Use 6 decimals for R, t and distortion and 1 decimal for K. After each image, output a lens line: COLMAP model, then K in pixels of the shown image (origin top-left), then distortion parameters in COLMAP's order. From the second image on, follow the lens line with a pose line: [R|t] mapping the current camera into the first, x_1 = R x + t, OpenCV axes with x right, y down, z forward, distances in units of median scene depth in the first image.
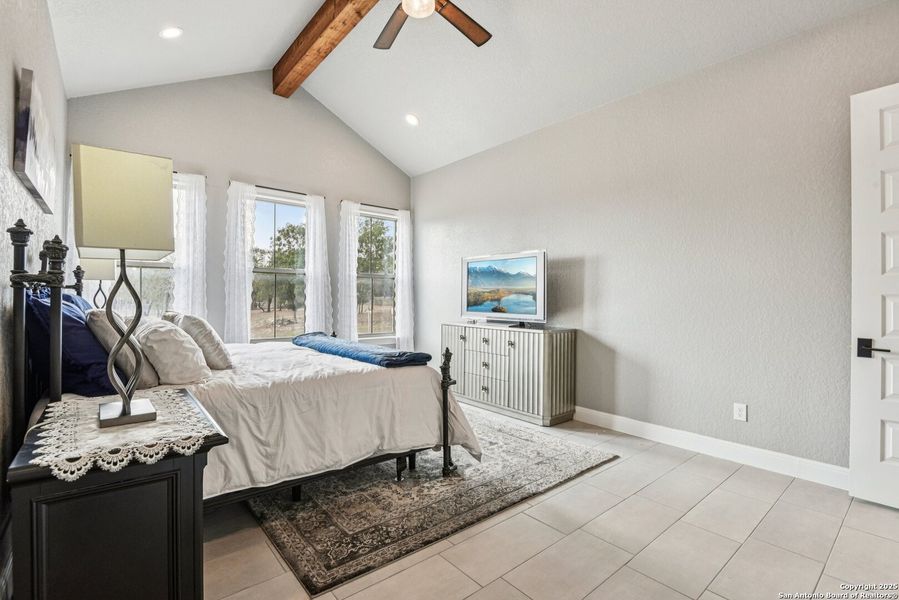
lens RADIAL K [[411.8, 0, 446.7], [0, 411.8, 298.9], [0, 0, 1]] dist [0.000494, -0.011004]
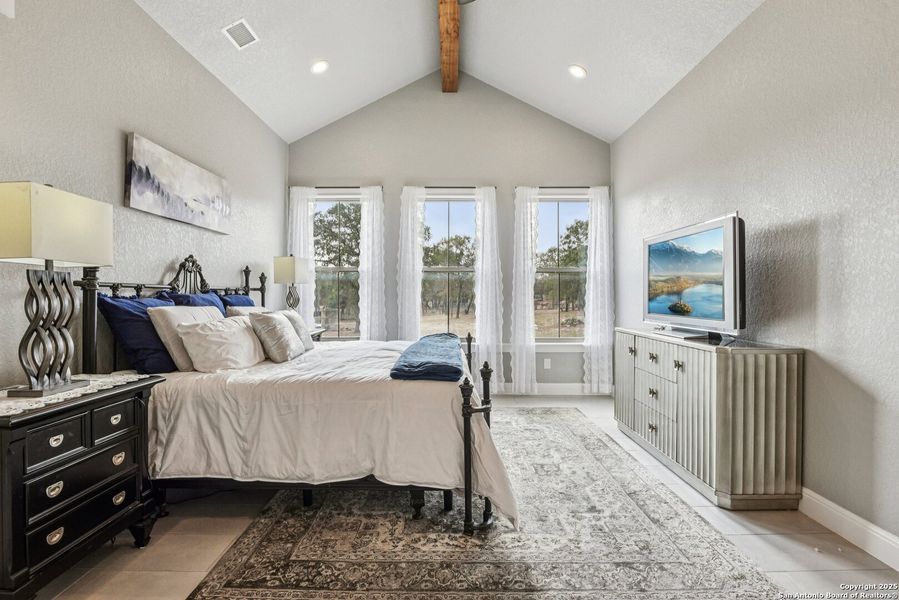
lens RADIAL K [[435.2, 0, 448.6], [0, 435.2, 294.8], [0, 0, 1]] dist [-0.002501, -0.013141]
pose [[0.767903, -0.009966, -0.640489, 0.500328], [0.005096, 0.999942, -0.009448, 0.004963], [0.640546, 0.003991, 0.767909, 0.385245]]
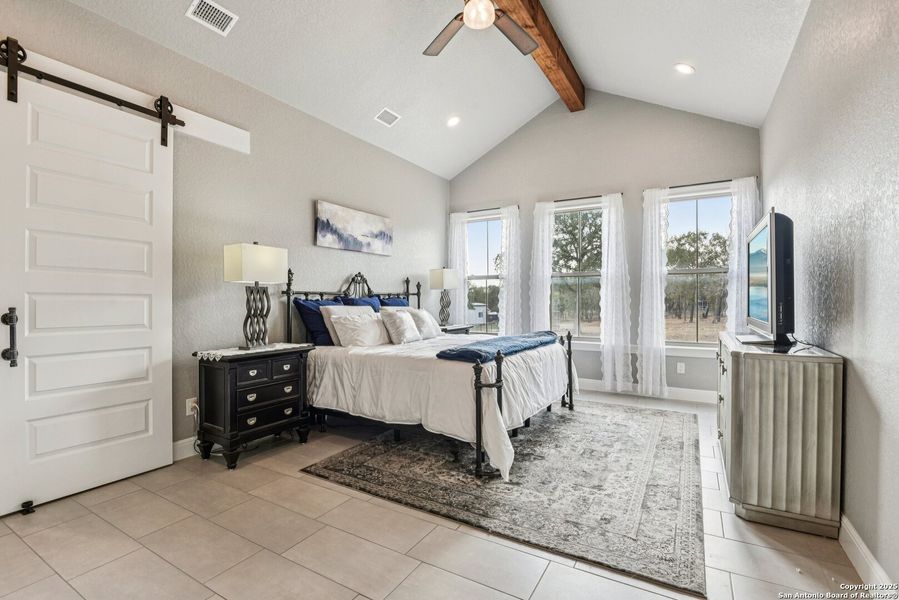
lens RADIAL K [[414.0, 0, 449.5], [0, 414.0, 300.0], [0, 0, 1]] dist [-0.003735, -0.010849]
pose [[0.339670, -0.006692, -0.940521, 0.955395], [0.003880, 0.999976, -0.005713, 0.008037], [0.940537, -0.001709, 0.339688, 0.620059]]
